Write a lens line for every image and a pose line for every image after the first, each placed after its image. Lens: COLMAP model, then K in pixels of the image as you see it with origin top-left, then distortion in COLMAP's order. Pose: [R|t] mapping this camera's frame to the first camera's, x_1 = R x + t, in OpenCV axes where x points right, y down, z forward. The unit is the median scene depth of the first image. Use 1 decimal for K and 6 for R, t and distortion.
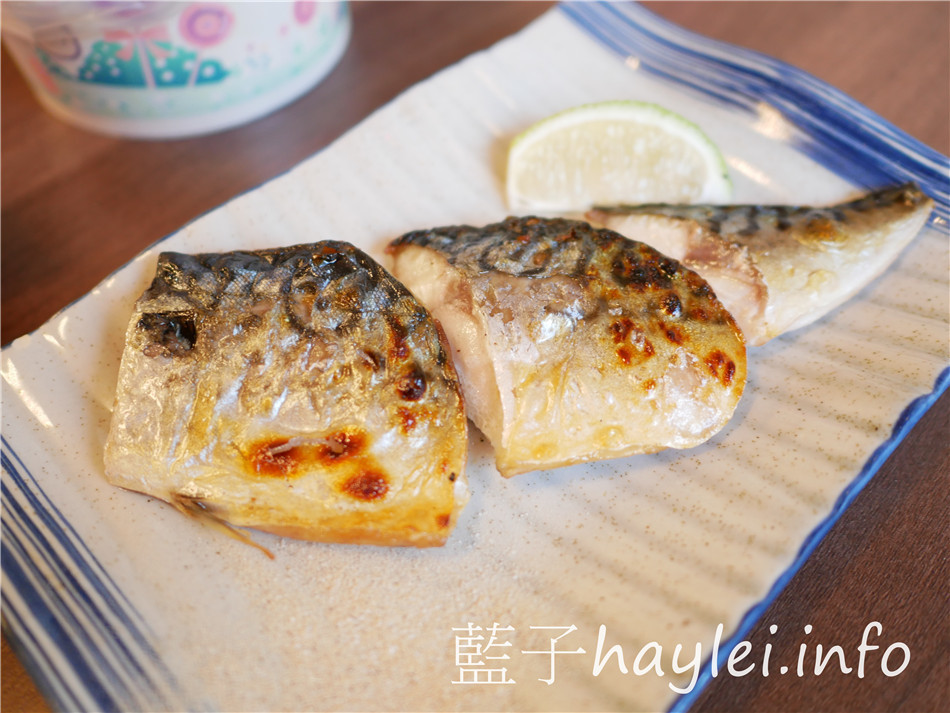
lens RADIAL K [[817.0, 0, 475.0], [0, 817.0, 356.5], [0, 0, 1]] dist [-0.033158, -0.001846]
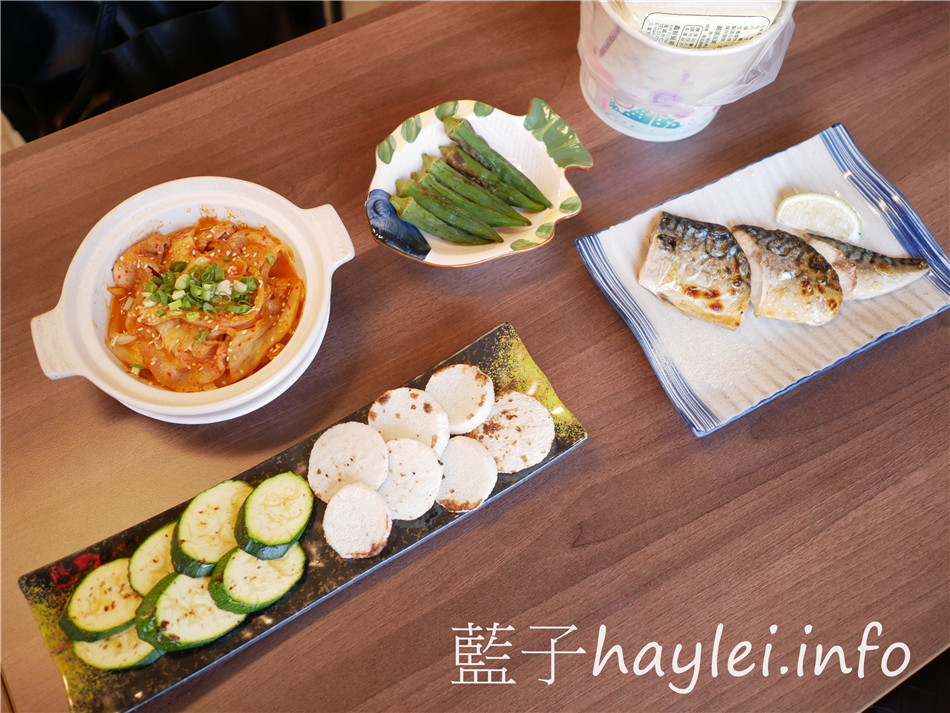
lens RADIAL K [[817.0, 0, 475.0], [0, 817.0, 356.5], [0, 0, 1]] dist [-0.033158, -0.001846]
pose [[0.953121, 0.297687, -0.054242, -0.751331], [-0.278334, 0.932842, 0.228771, -0.127410], [0.118702, -0.202949, 0.971968, -2.157824]]
